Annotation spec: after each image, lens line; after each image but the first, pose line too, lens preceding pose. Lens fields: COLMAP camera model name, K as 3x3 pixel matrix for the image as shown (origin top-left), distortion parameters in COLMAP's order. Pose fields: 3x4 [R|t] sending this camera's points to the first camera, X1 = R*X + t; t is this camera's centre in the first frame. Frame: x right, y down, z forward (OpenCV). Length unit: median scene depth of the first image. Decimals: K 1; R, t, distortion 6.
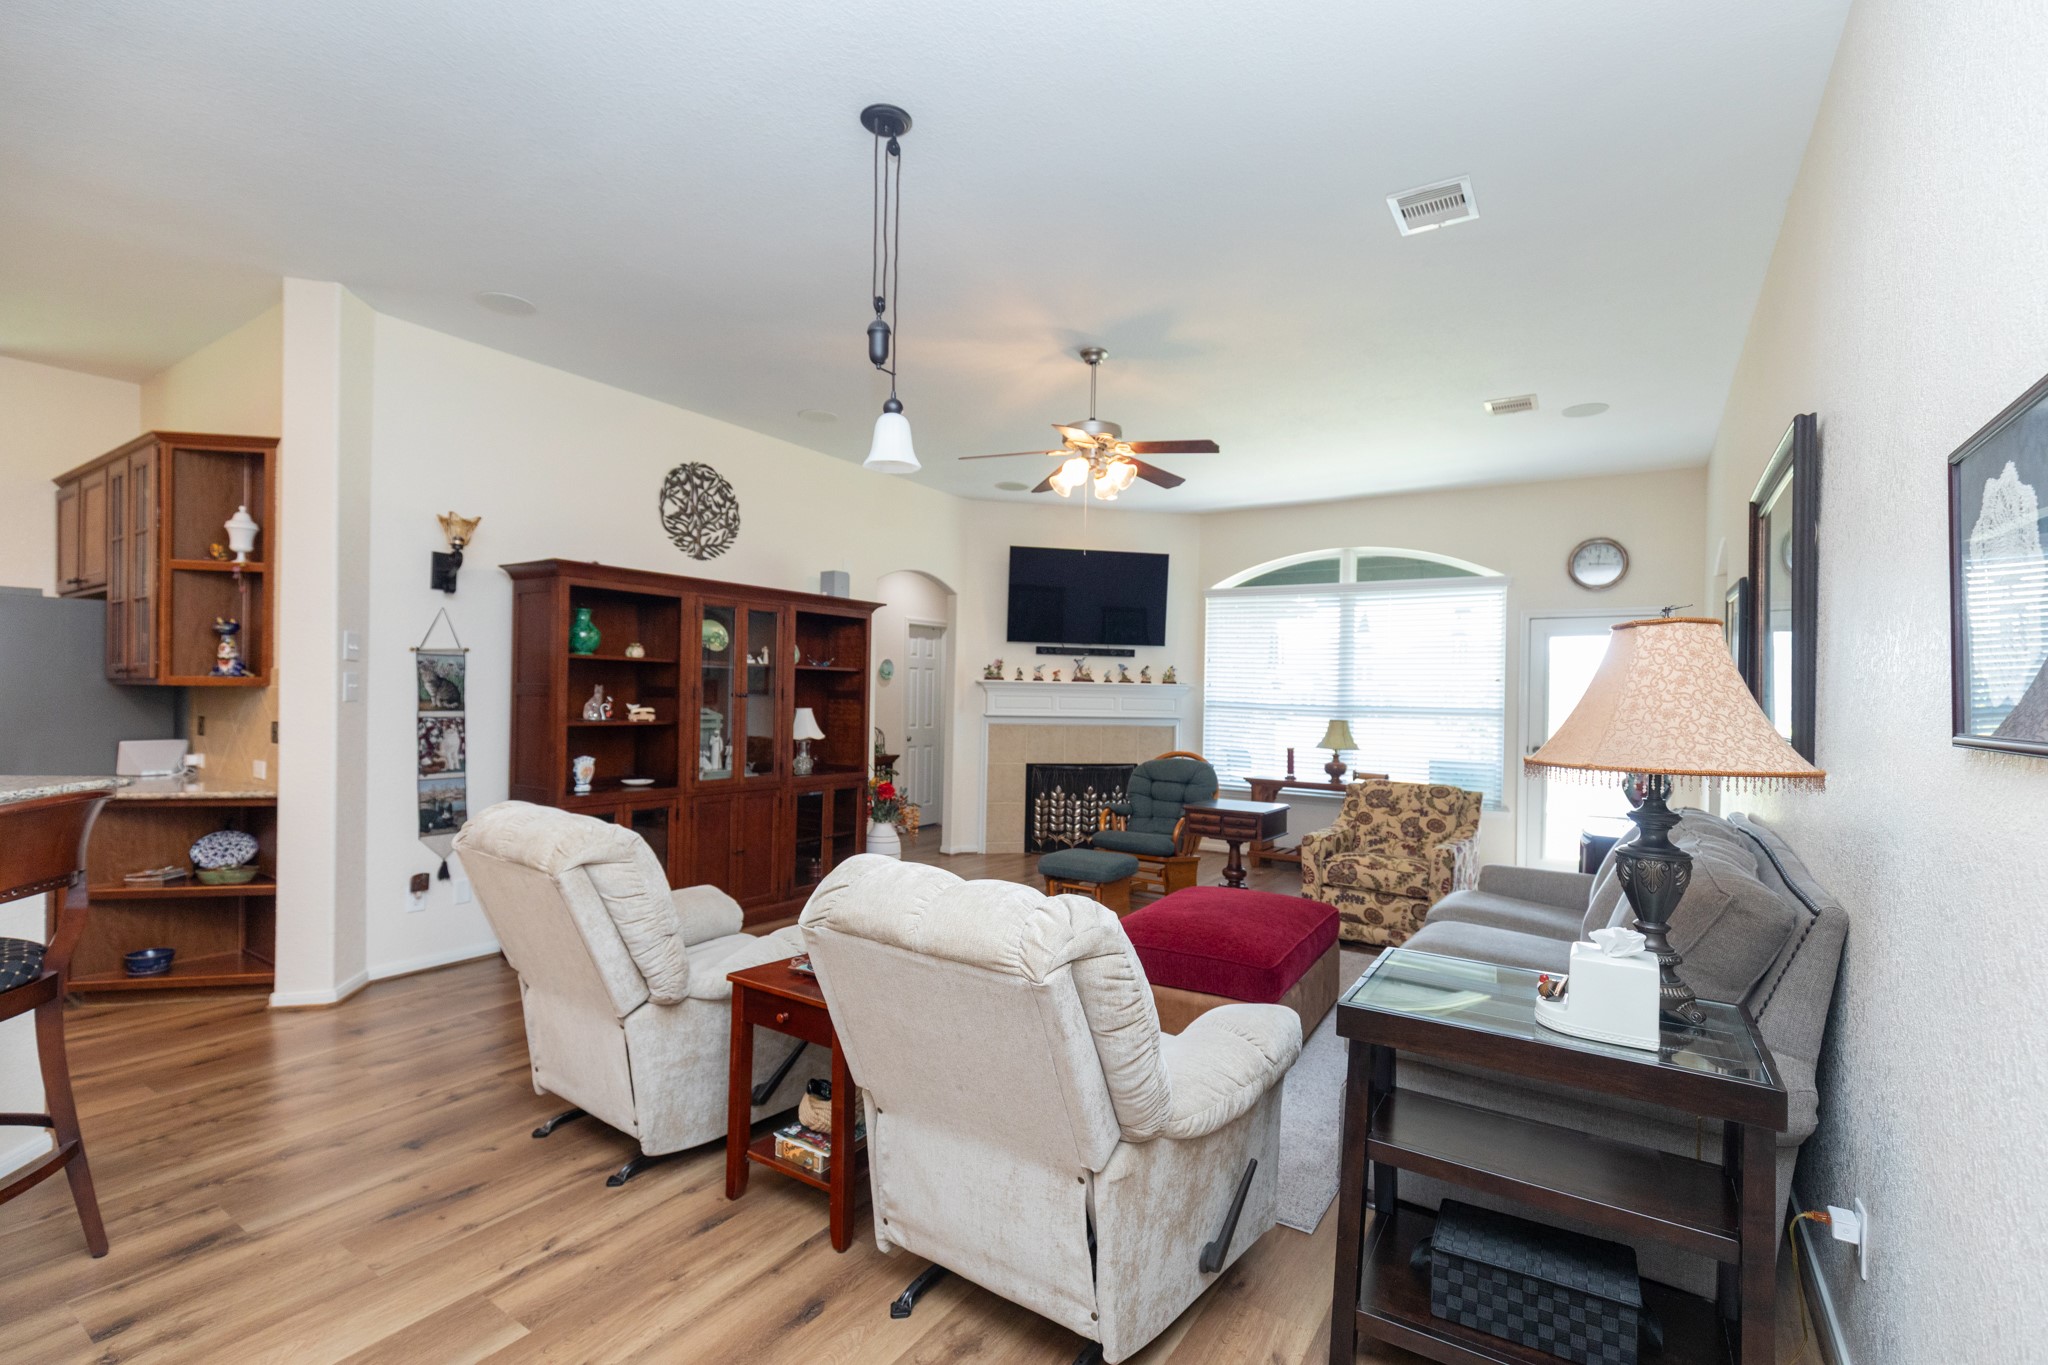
lens RADIAL K [[910.4, 0, 1015.1], [0, 910.4, 687.5], [0, 0, 1]] dist [0.006850, -0.001979]
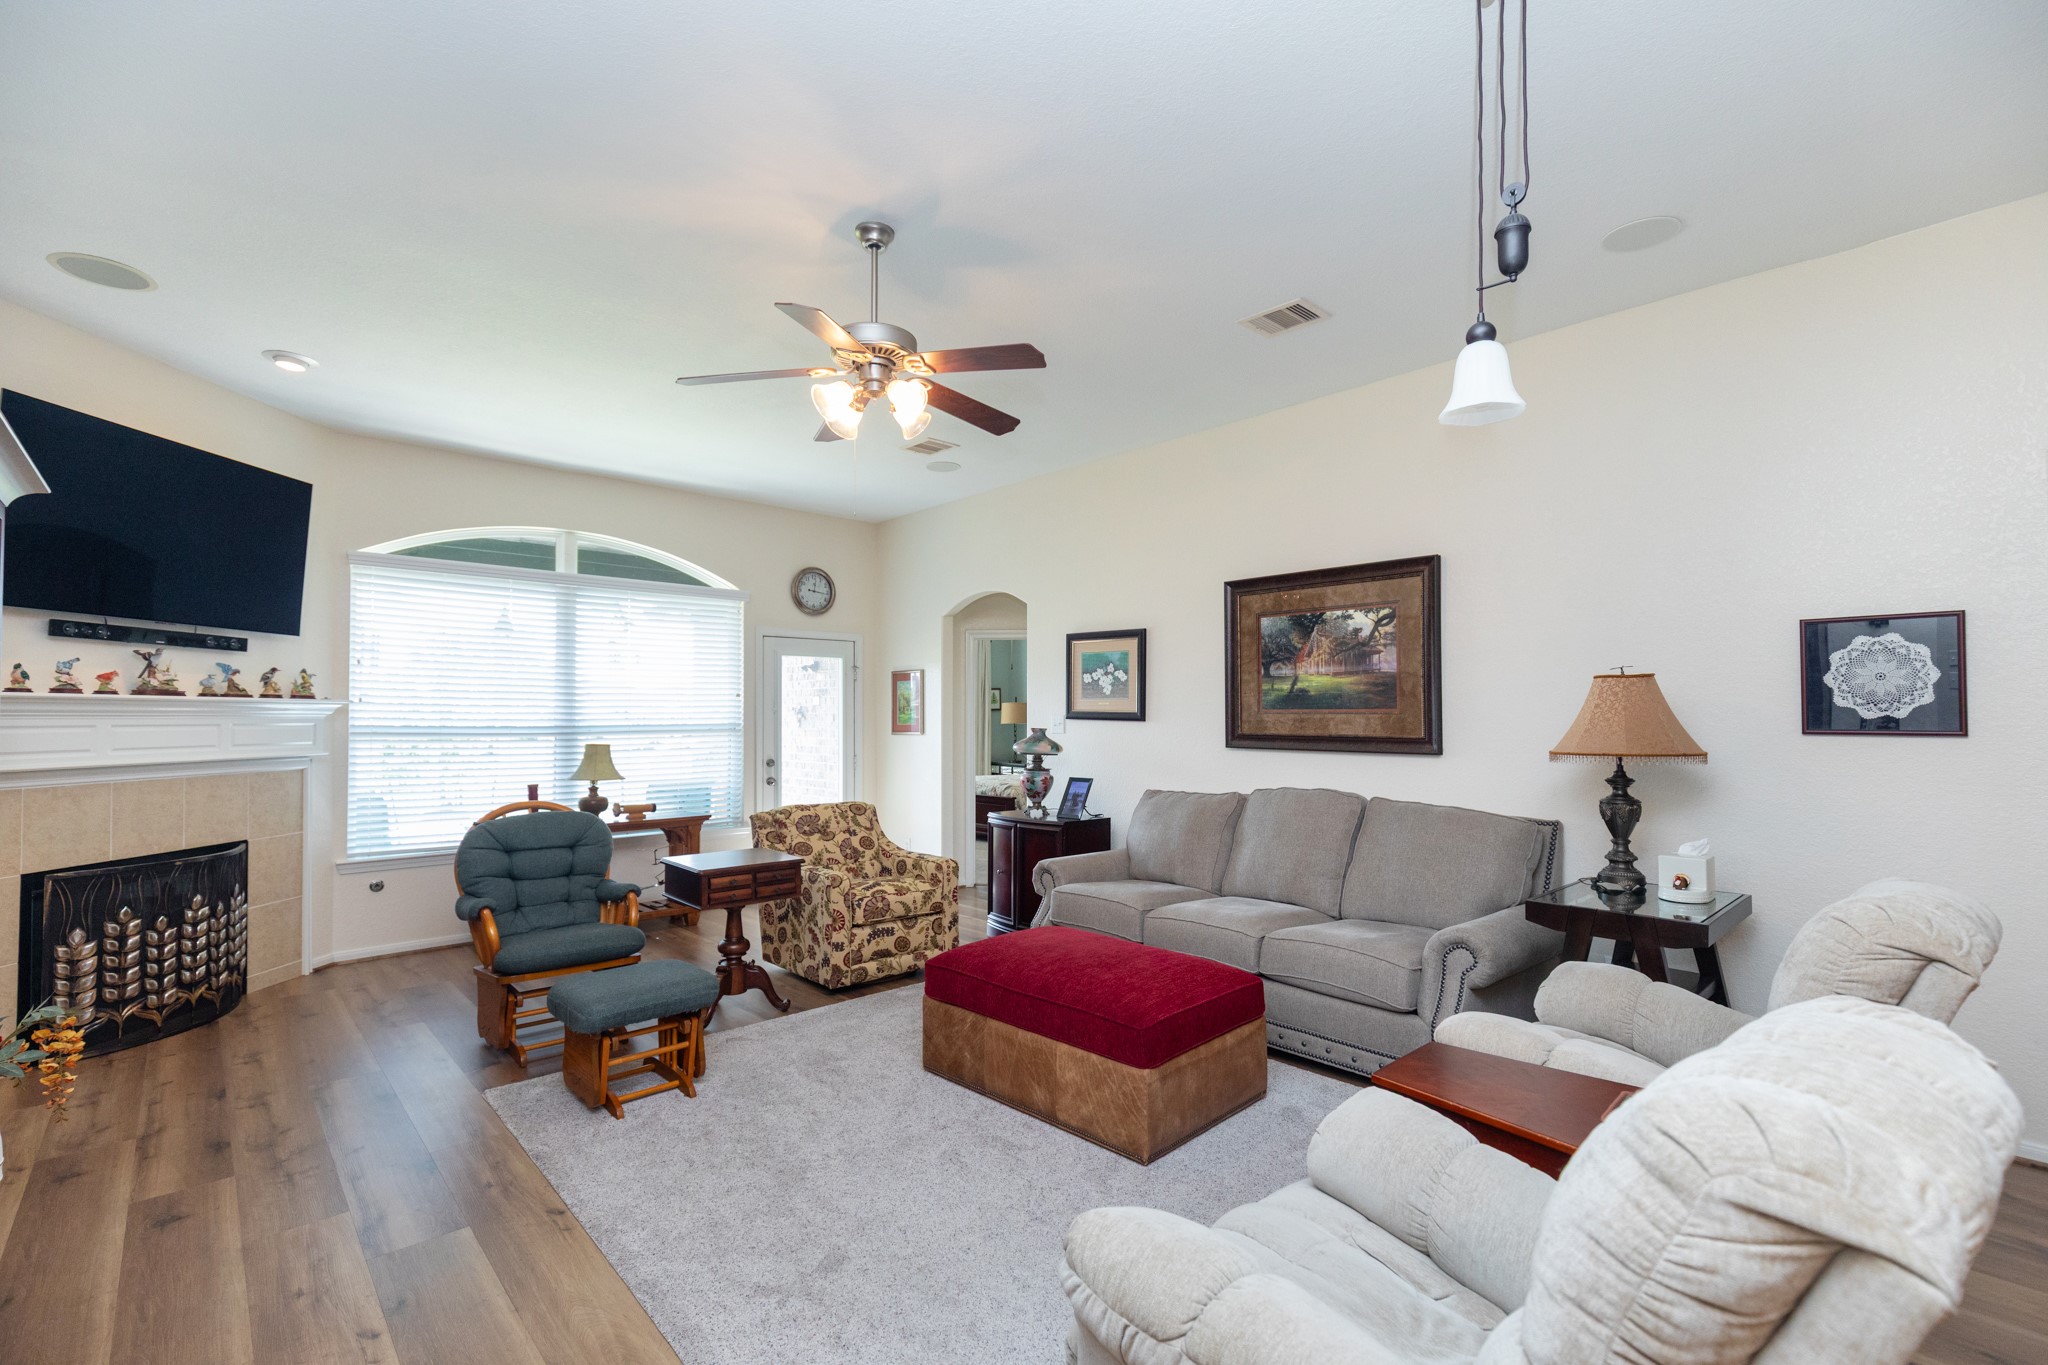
lens RADIAL K [[910.4, 0, 1026.5], [0, 910.4, 691.6], [0, 0, 1]] dist [0.006850, -0.001979]
pose [[0.225739, 0.006261, 0.974168, -0.347794], [-0.001045, 0.999980, -0.006185, -0.006420], [-0.974187, 0.000378, 0.225741, 0.443845]]
